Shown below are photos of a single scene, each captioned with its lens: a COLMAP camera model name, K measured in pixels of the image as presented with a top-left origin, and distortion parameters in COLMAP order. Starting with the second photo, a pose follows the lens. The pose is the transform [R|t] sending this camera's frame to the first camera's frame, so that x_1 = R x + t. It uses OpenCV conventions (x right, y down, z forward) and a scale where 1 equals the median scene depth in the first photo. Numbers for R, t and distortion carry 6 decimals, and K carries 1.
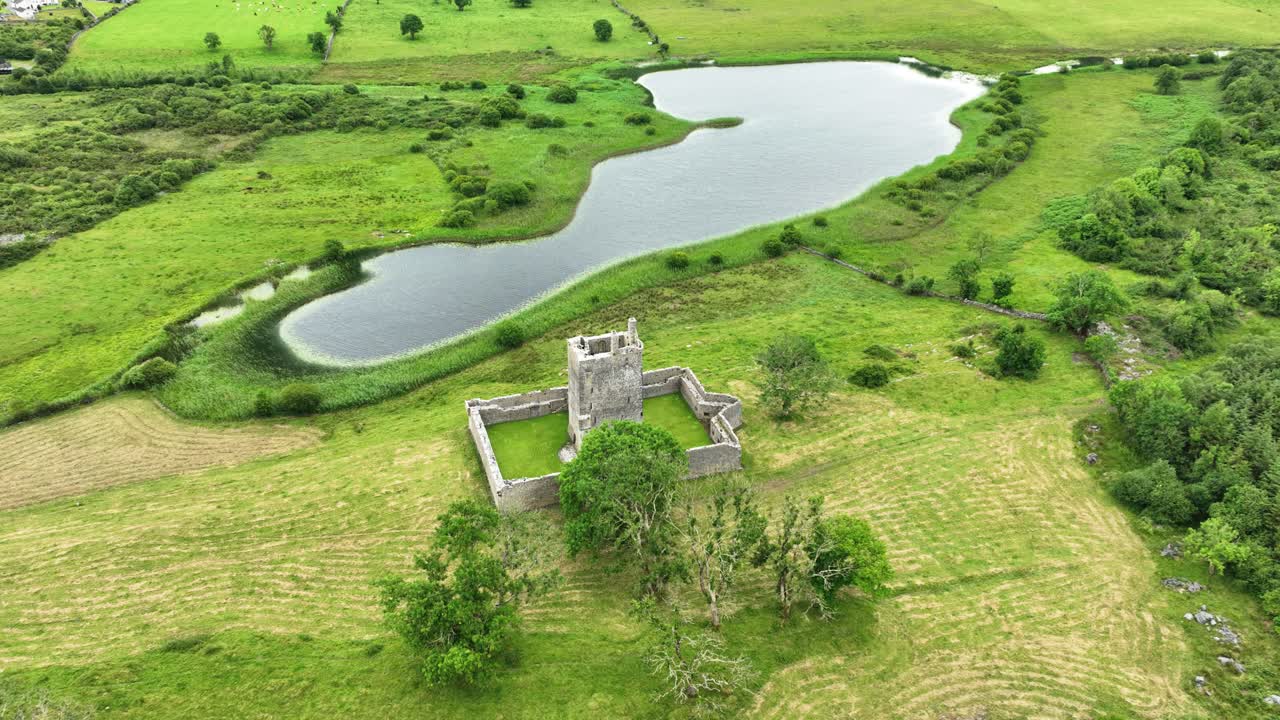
lens RADIAL K [[974.2, 0, 639.4], [0, 974.2, 359.4], [0, 0, 1]] dist [0.015268, 0.006688]
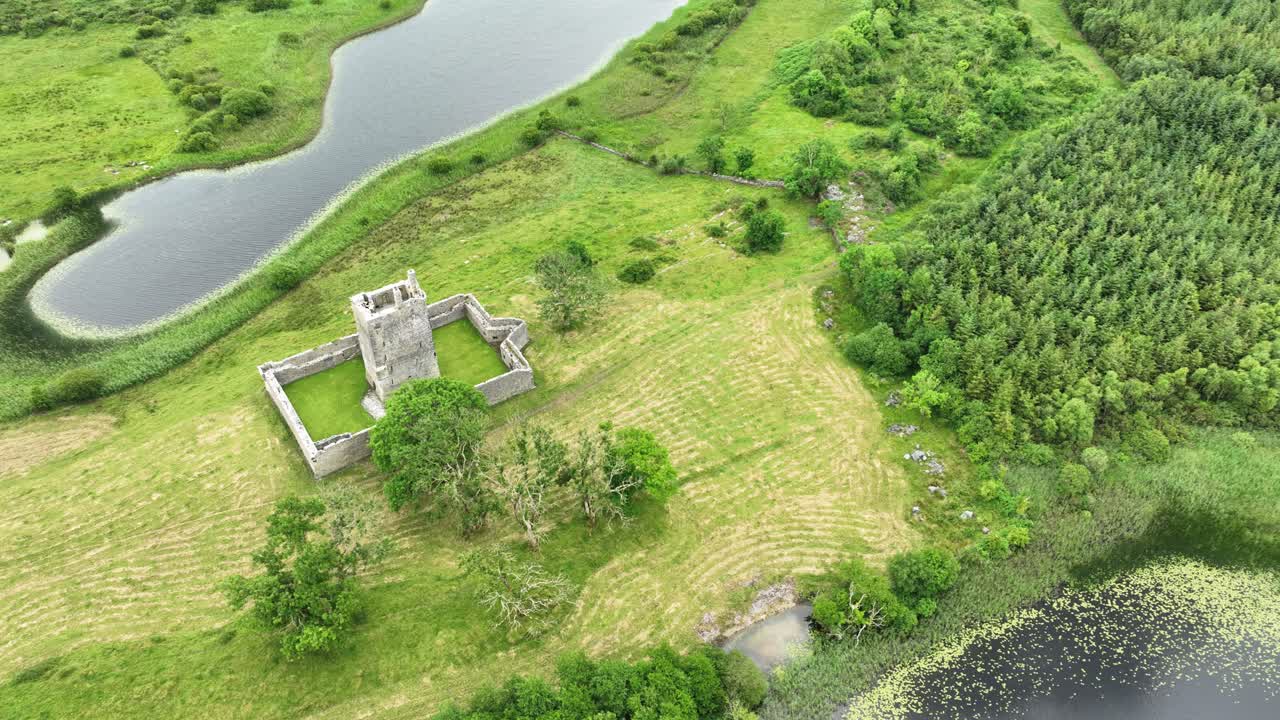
lens RADIAL K [[974.2, 0, 638.7], [0, 974.2, 360.8], [0, 0, 1]] dist [0.015268, 0.006688]
pose [[0.965485, -0.169470, 0.197784, 0.005312], [0.126500, 0.968899, 0.212679, -0.132035], [-0.227676, -0.180319, 0.956895, -0.070175]]
